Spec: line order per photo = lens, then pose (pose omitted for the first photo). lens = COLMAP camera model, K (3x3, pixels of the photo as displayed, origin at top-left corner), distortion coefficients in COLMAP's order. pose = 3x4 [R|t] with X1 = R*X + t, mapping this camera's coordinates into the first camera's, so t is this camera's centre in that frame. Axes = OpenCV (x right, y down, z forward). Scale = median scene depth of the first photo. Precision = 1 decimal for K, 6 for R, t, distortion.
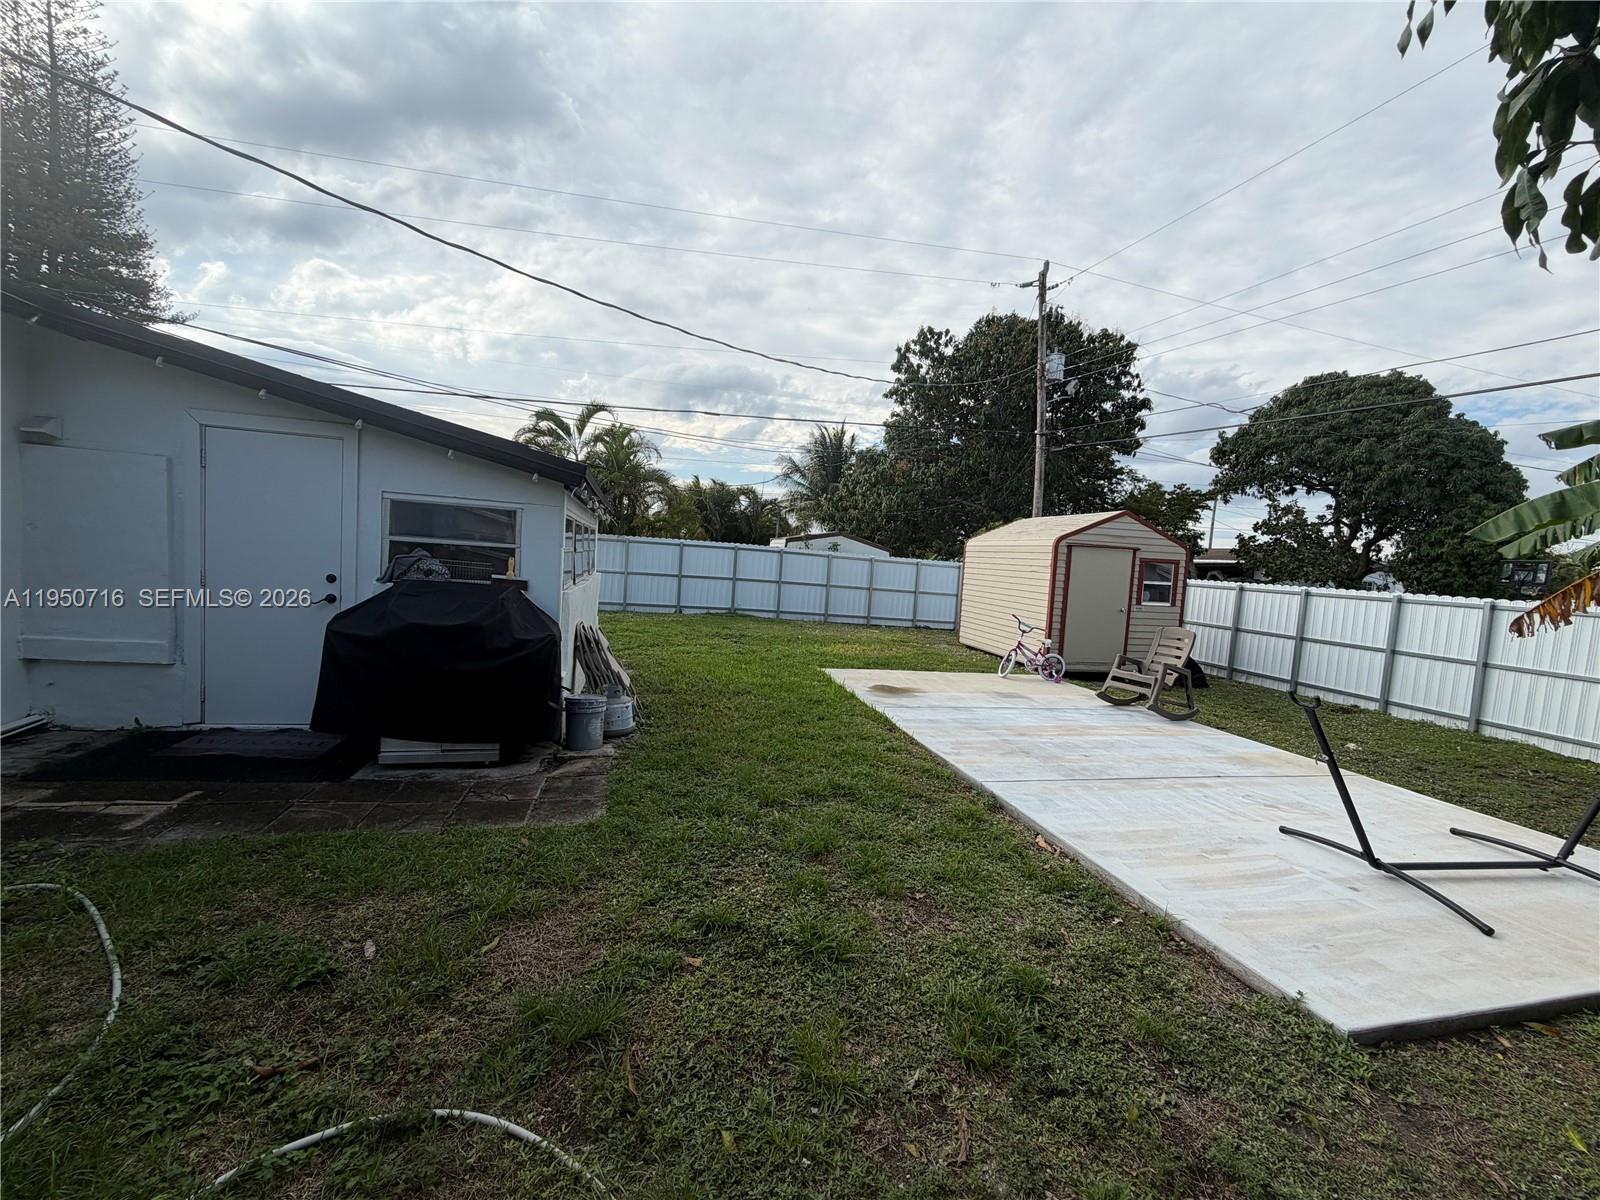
lens RADIAL K [[648.7, 0, 803.7], [0, 648.7, 607.0], [0, 0, 1]] dist [0.004860, -0.000583]
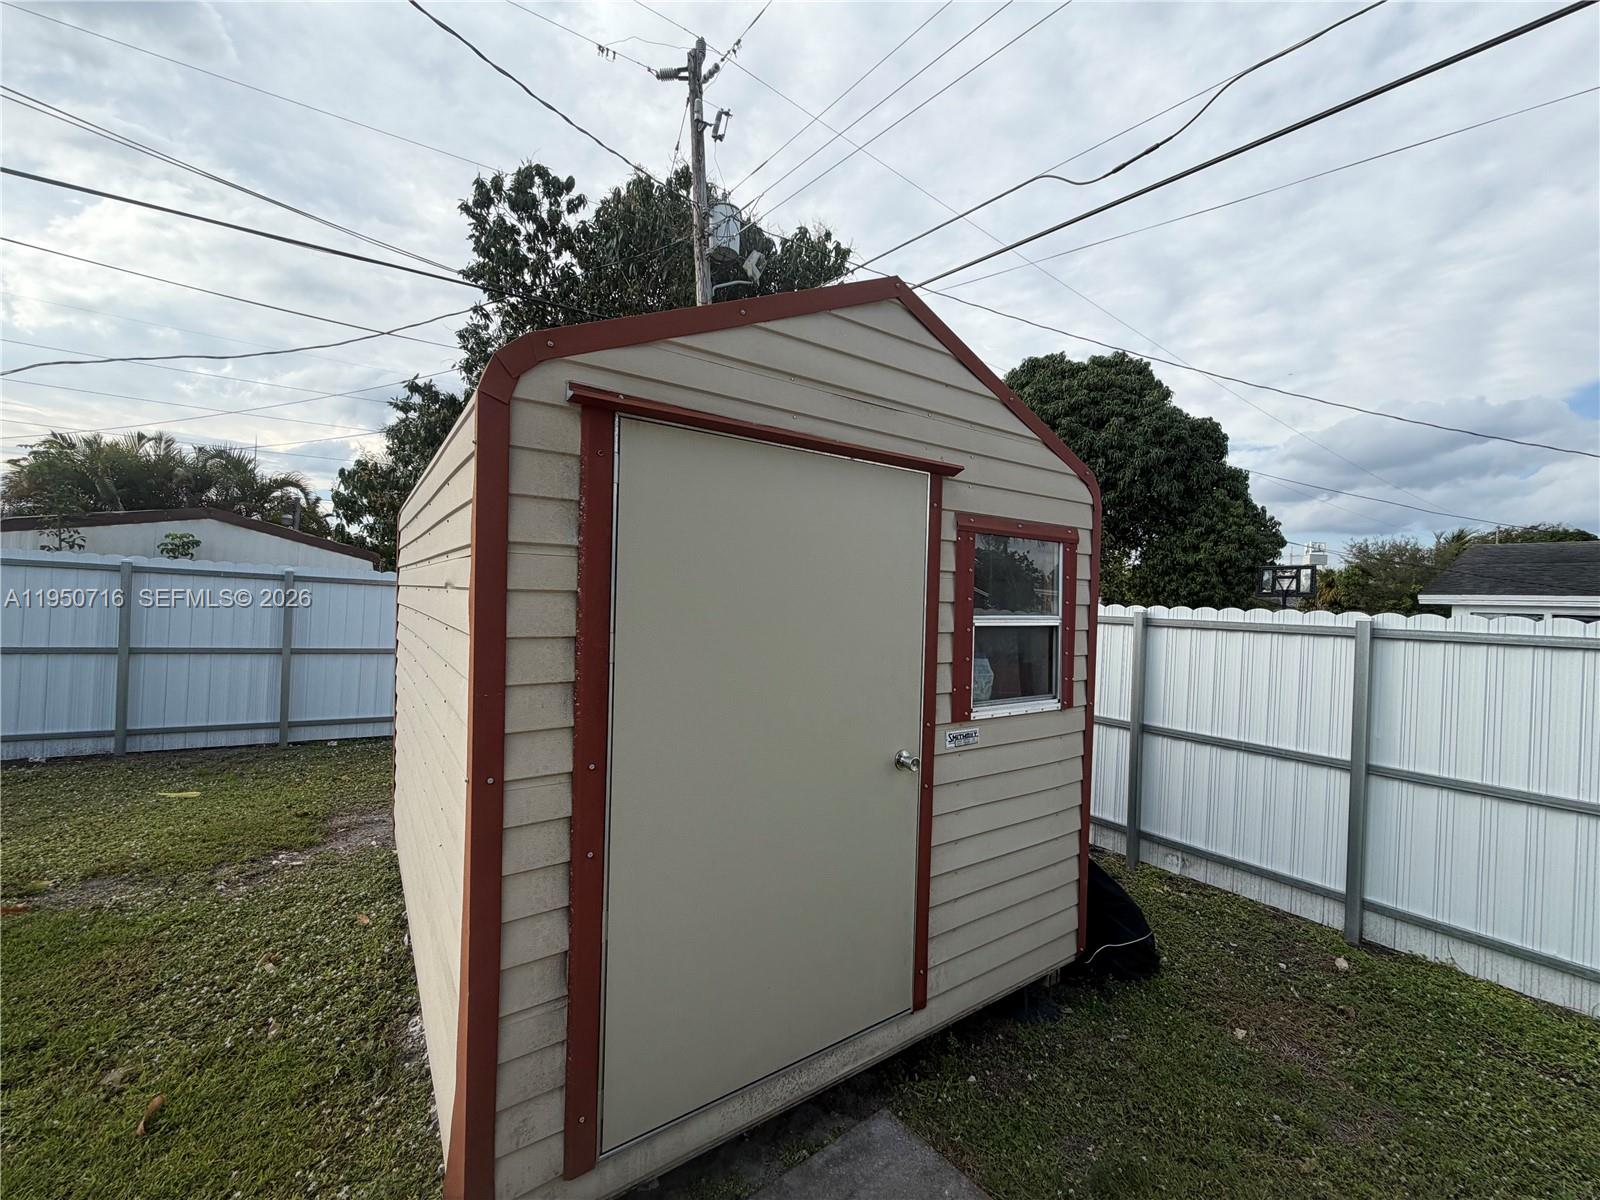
lens RADIAL K [[648.7, 0, 803.7], [0, 648.7, 607.0], [0, 0, 1]] dist [0.004860, -0.000583]
pose [[0.920829, -0.034812, 0.388410, 0.240619], [0.052872, 0.997956, -0.035904, -0.024014], [-0.386366, 0.053597, 0.920787, 0.514964]]
